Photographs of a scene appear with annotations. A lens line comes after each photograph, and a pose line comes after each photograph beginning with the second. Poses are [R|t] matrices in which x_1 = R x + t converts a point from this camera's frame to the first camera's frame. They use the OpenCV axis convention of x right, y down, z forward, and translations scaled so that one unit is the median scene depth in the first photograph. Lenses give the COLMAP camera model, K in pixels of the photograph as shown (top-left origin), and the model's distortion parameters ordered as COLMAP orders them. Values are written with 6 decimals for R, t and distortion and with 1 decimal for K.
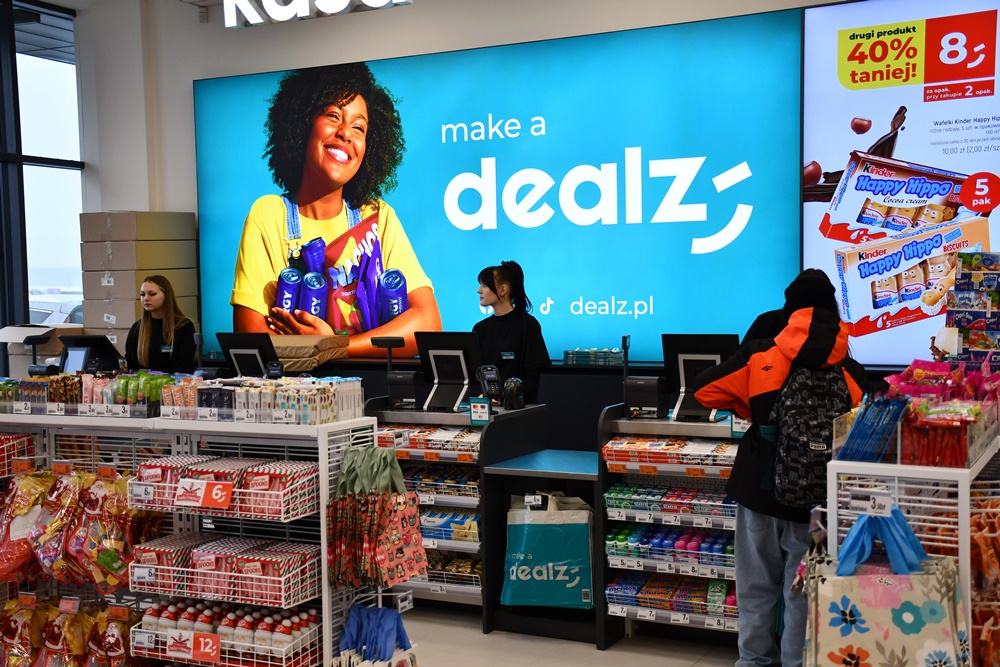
lens RADIAL K [[1252.1, 0, 499.7], [0, 1252.1, 335.9], [0, 0, 1]] dist [0.185337, 0.000000]
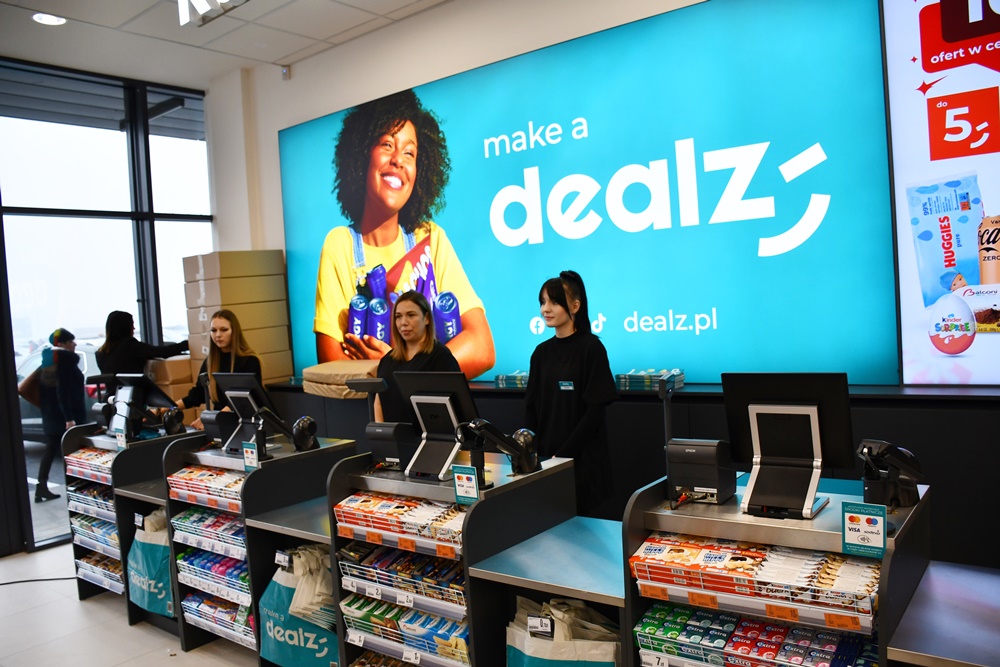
lens RADIAL K [[773.2, 0, 500.6], [0, 773.2, 337.2], [0, 0, 1]] dist [-0.102488, 0.003680]
pose [[0.984422, -0.040344, -0.171131, 0.062192], [0.041684, 0.999122, 0.004241, -0.018898], [0.170809, -0.011308, 0.985239, 0.431196]]
